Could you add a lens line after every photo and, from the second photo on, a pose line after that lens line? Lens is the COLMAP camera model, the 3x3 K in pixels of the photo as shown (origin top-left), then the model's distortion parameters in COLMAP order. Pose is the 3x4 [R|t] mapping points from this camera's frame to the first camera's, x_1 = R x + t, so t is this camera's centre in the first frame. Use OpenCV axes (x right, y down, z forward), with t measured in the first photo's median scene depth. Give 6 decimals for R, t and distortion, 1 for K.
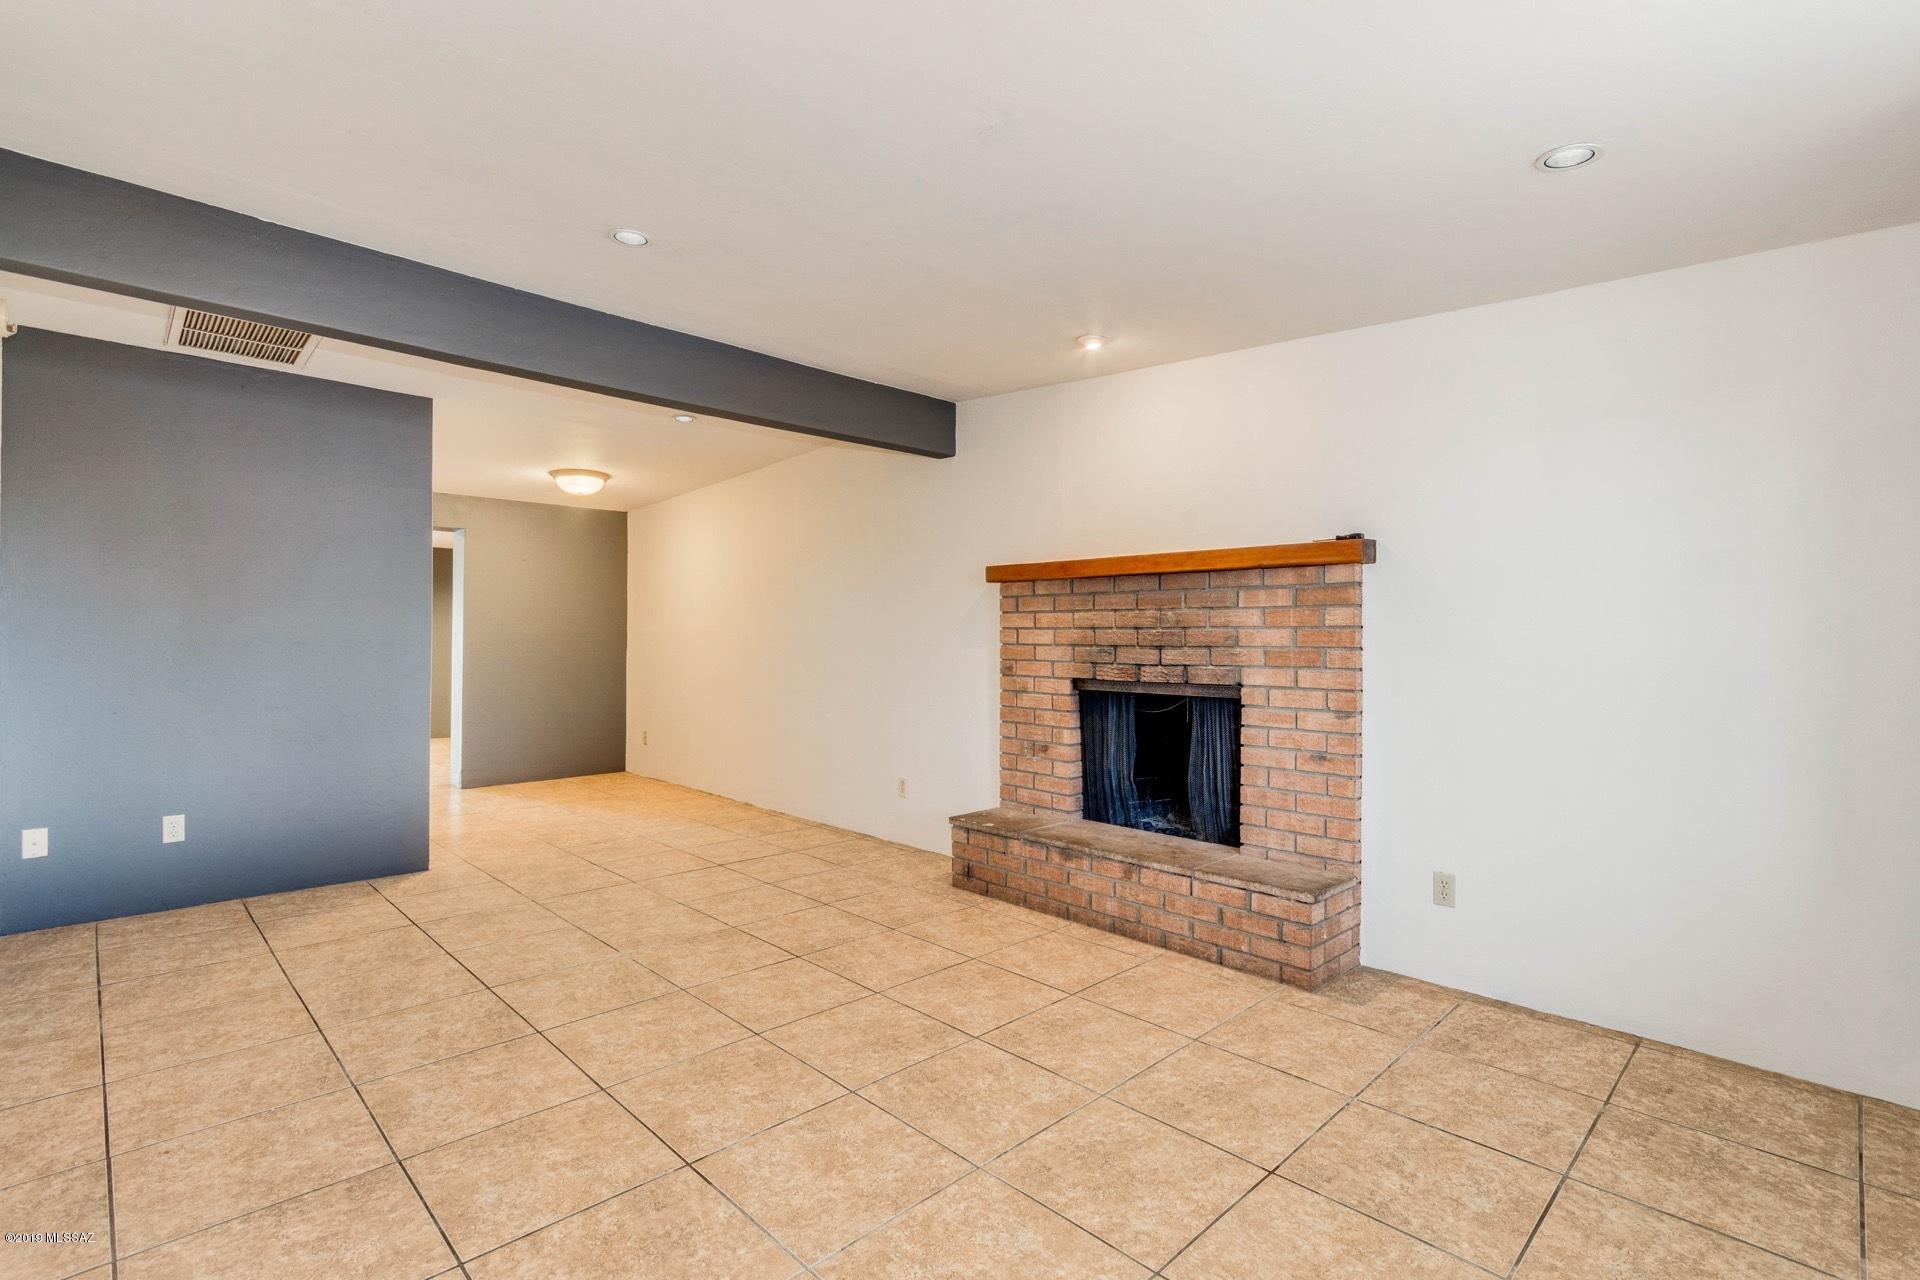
lens RADIAL K [[888.9, 0, 960.1], [0, 888.9, 640.8], [0, 0, 1]] dist [0.004561, 0.000570]
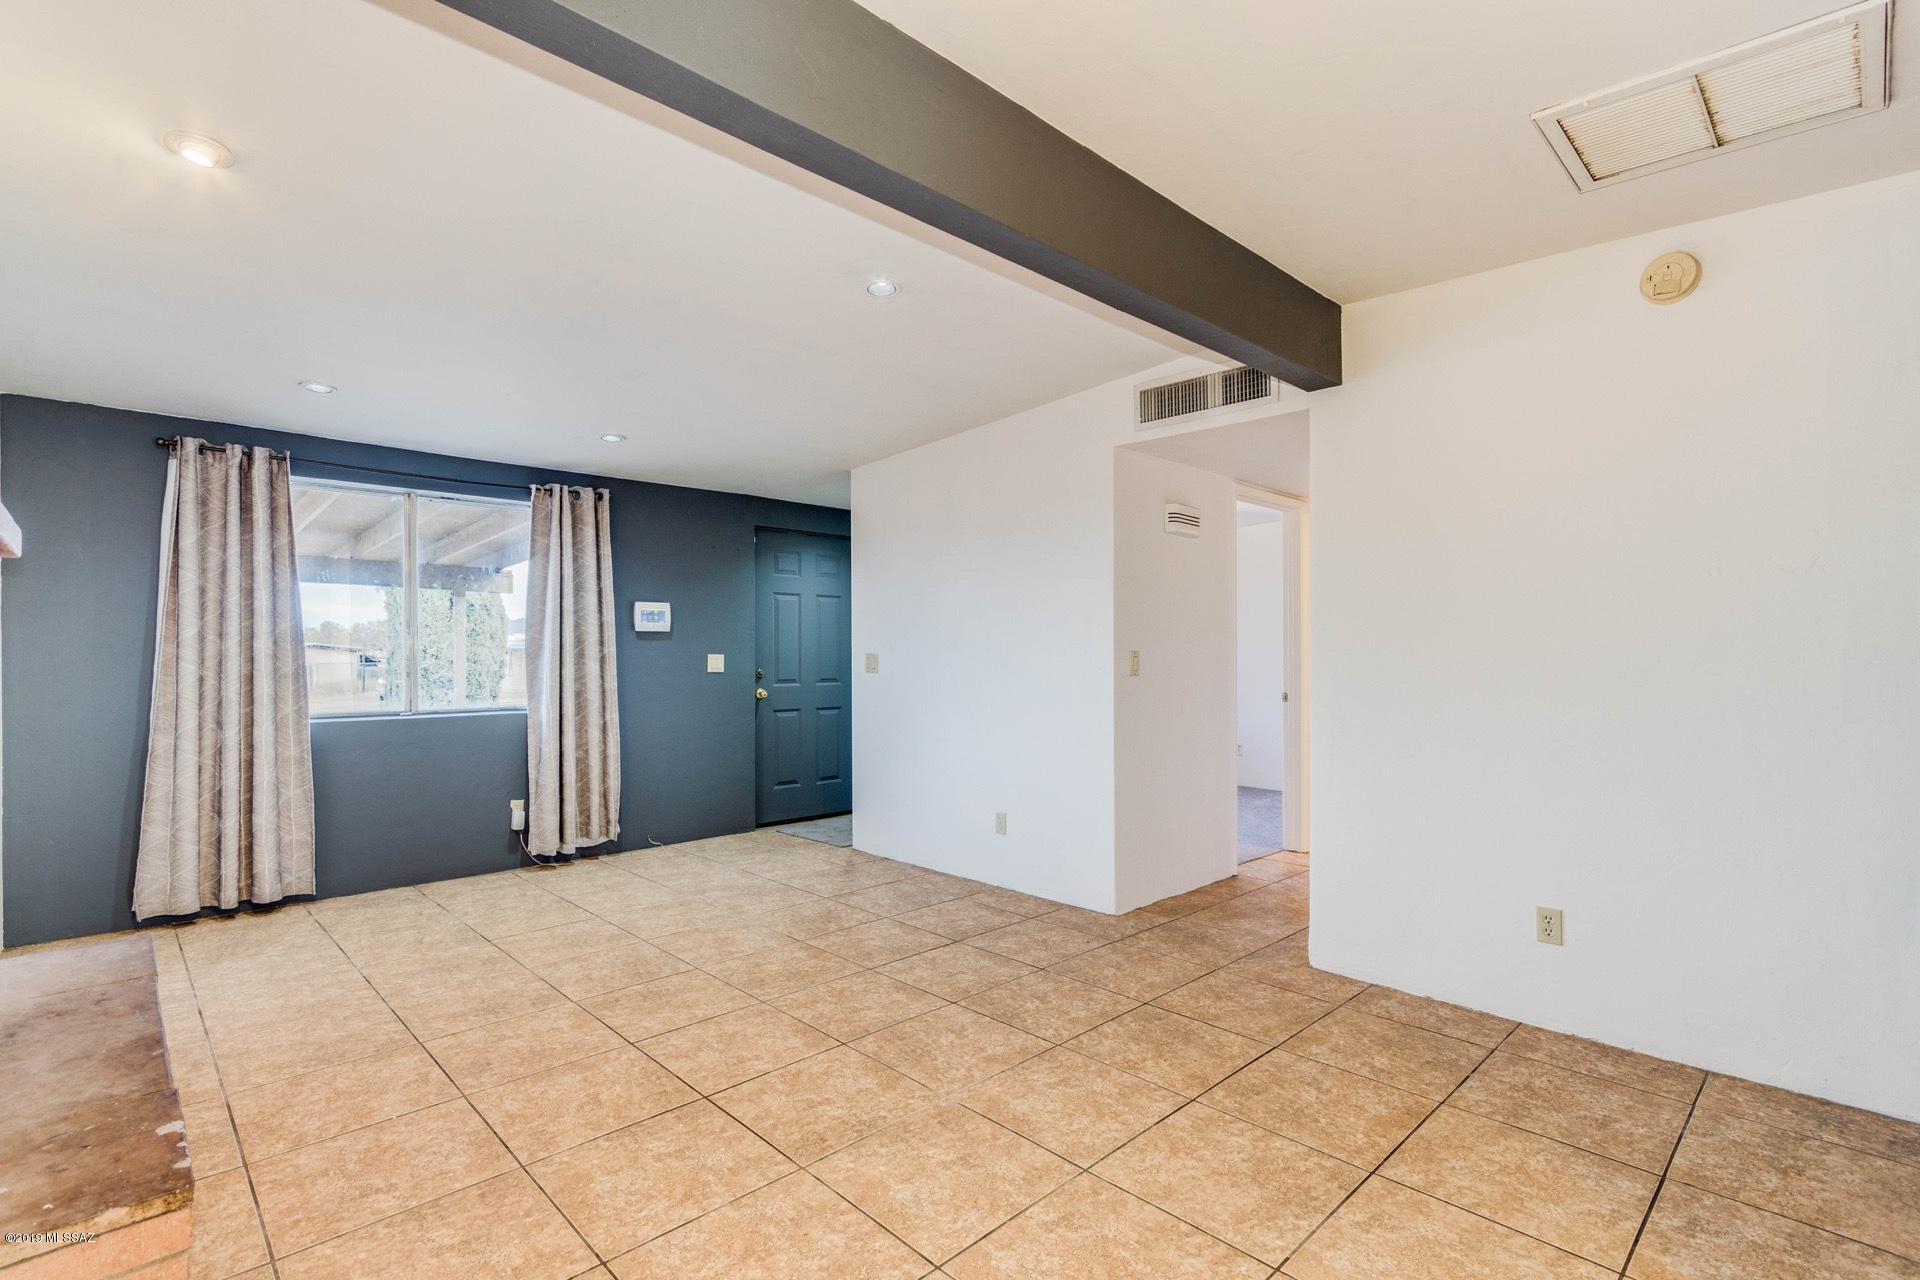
lens RADIAL K [[888.9, 0, 960.0], [0, 888.9, 645.5], [0, 0, 1]] dist [0.004561, 0.000570]
pose [[-0.999936, -0.005462, 0.009932, -0.462886], [-0.005558, 0.999938, -0.009686, -0.006708], [-0.009879, -0.009741, -0.999904, 2.026000]]
